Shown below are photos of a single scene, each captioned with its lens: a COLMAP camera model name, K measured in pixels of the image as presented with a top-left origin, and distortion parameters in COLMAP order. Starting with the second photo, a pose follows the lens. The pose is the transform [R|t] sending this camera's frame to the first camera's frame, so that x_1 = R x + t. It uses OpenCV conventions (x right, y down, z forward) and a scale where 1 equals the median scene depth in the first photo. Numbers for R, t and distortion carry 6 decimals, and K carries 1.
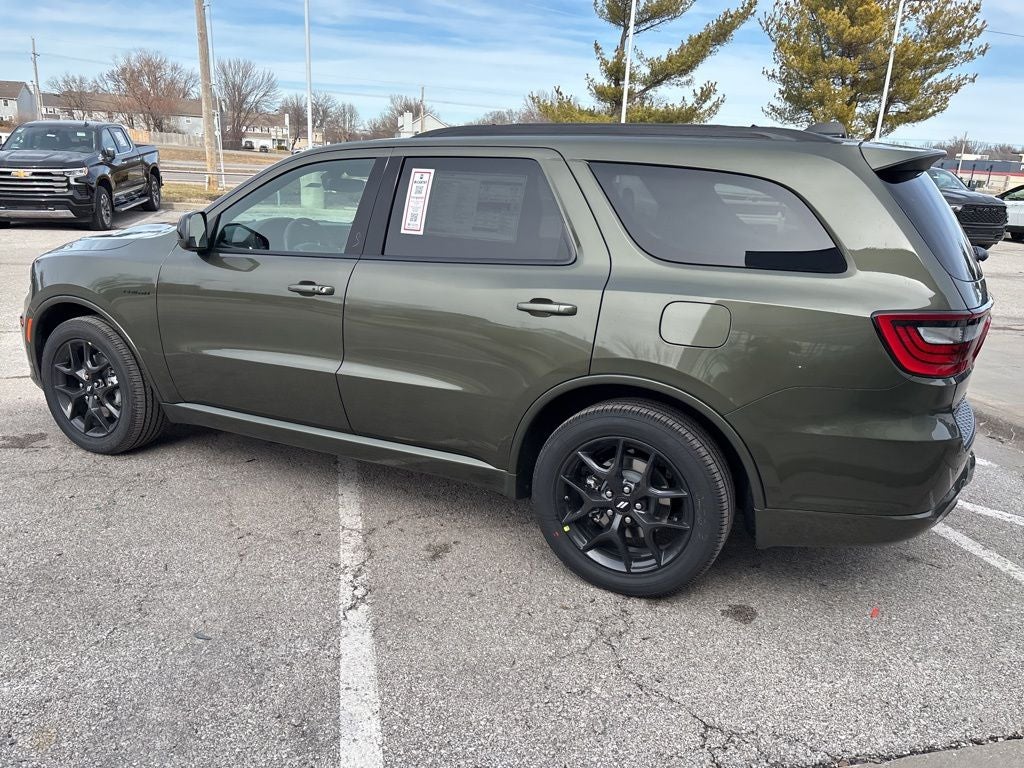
lens RADIAL K [[772.9, 0, 506.4], [0, 772.9, 384.9], [0, 0, 1]] dist [0.048621, -0.057788]
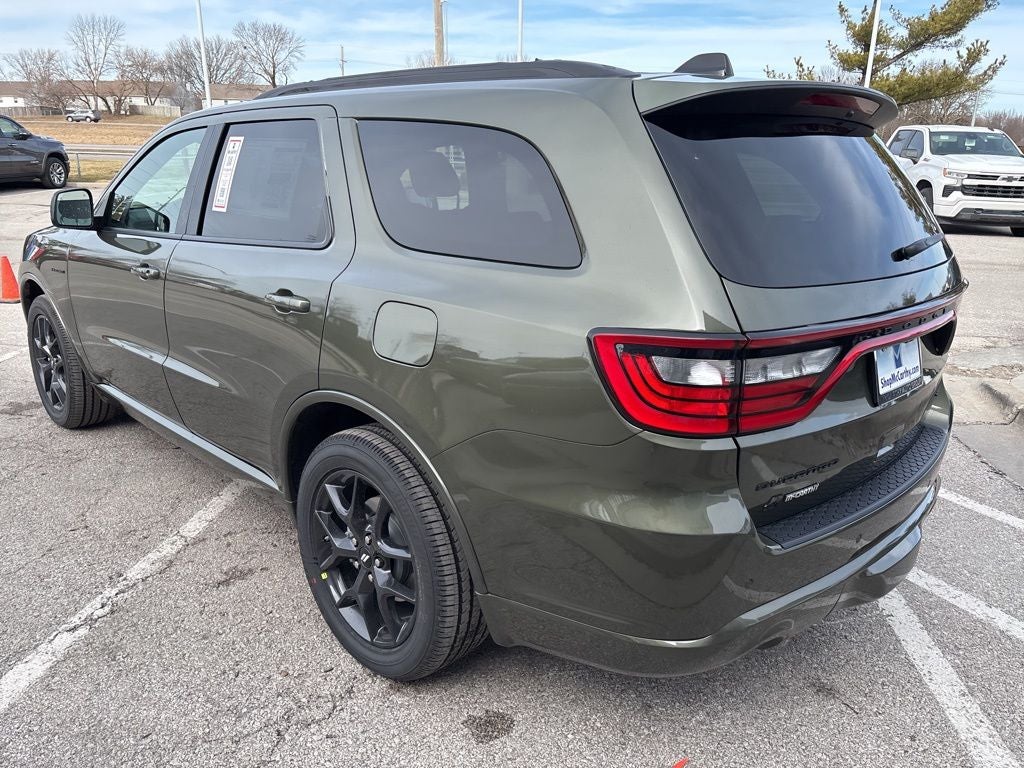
lens RADIAL K [[772.9, 0, 504.7], [0, 772.9, 381.7], [0, 0, 1]] dist [0.048621, -0.057788]
pose [[0.944759, 0.071786, -0.319808, 0.442469], [-0.068282, 0.997420, 0.022173, -0.042047], [0.320574, 0.000889, 0.947223, 0.254270]]
